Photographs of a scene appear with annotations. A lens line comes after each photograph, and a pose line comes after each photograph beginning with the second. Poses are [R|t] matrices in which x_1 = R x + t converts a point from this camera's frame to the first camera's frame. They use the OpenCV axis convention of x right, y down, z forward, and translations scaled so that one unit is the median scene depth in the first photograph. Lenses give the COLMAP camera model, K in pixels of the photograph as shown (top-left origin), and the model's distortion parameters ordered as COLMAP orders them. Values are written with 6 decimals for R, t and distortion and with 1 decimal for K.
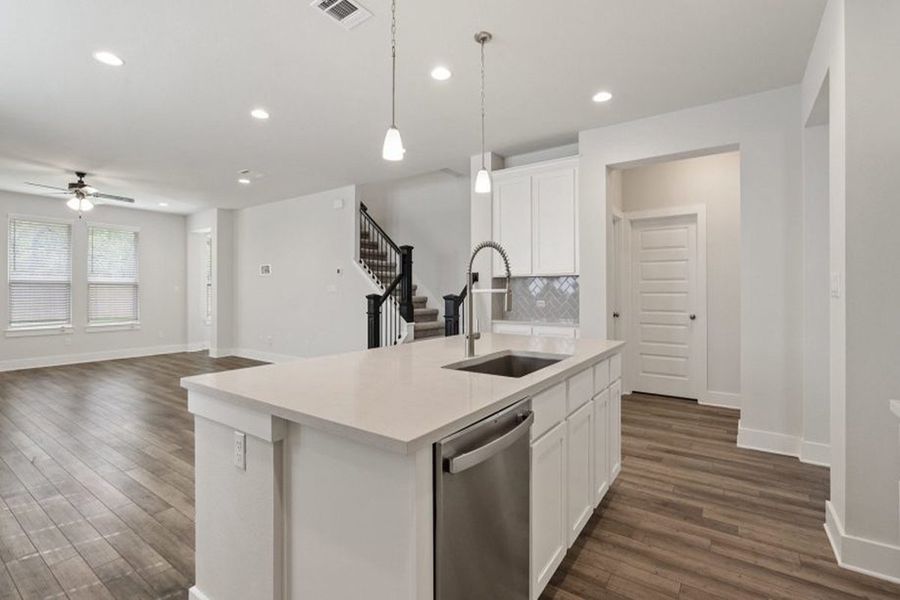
lens RADIAL K [[412.2, 0, 449.0], [0, 412.2, 291.4], [0, 0, 1]] dist [-0.004885, 0.003049]
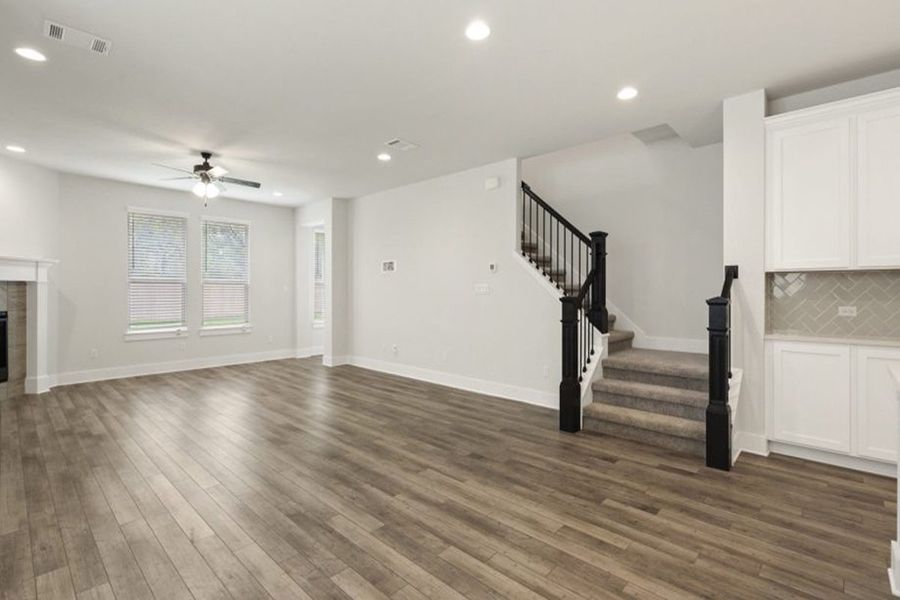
lens RADIAL K [[412.2, 0, 450.2], [0, 412.2, 295.3], [0, 0, 1]] dist [-0.004885, 0.003049]
pose [[0.991425, 0.003192, -0.130640, -0.245409], [-0.002172, 0.999966, 0.007951, 0.000213], [0.130661, -0.007599, 0.991398, 0.188941]]
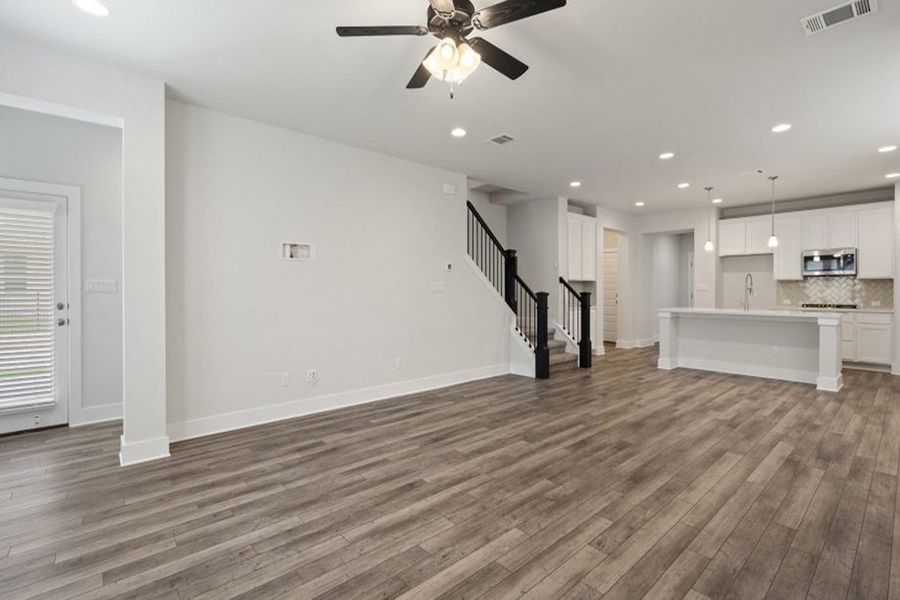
lens RADIAL K [[412.2, 0, 445.5], [0, 412.2, 290.3], [0, 0, 1]] dist [-0.004885, 0.003049]
pose [[0.232783, -0.000687, 0.972529, -1.127916], [0.003320, 0.999994, -0.000088, 0.001334], [-0.972523, 0.003249, 0.232784, 0.813486]]
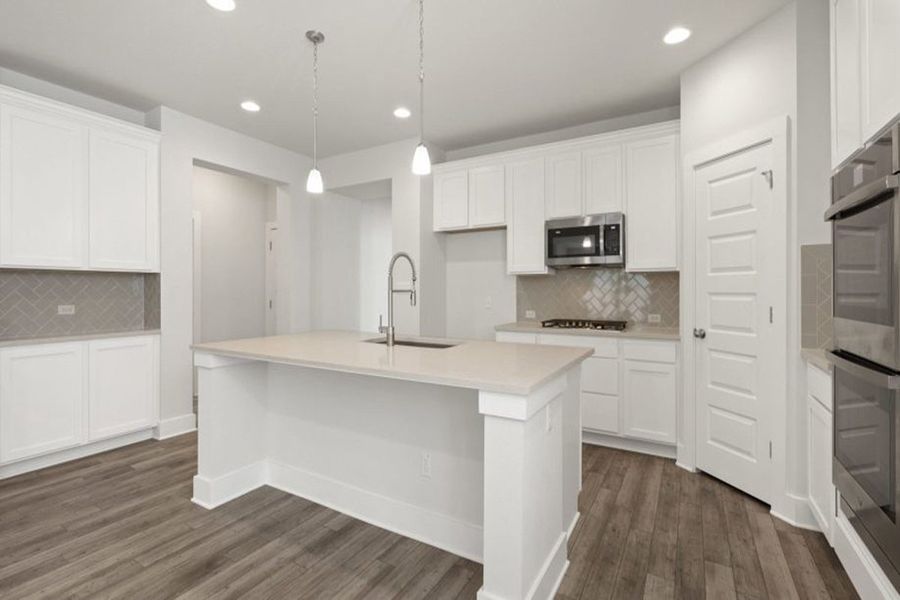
lens RADIAL K [[412.2, 0, 445.6], [0, 412.2, 286.9], [0, 0, 1]] dist [-0.004885, 0.003049]
pose [[-0.075886, 0.012916, 0.997033, -0.385427], [0.002025, 0.999916, -0.012800, 0.001906], [-0.997114, 0.001047, -0.075906, 0.312541]]
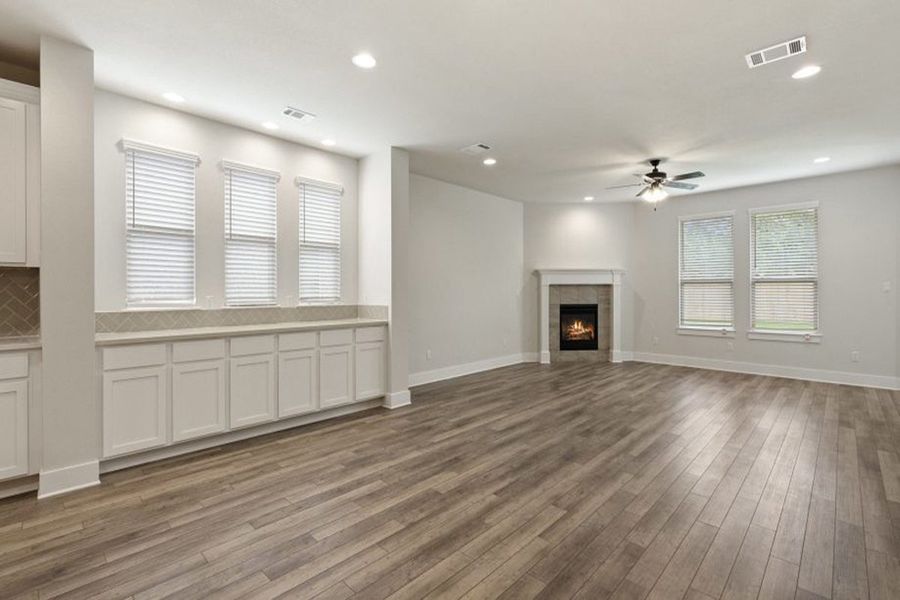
lens RADIAL K [[412.2, 0, 450.1], [0, 412.2, 290.5], [0, 0, 1]] dist [-0.004885, 0.003049]
pose [[-0.146872, -0.001100, -0.989155, 0.062472], [0.001915, 0.999997, -0.001396, 0.000169], [0.989154, -0.002099, -0.146870, 0.608275]]
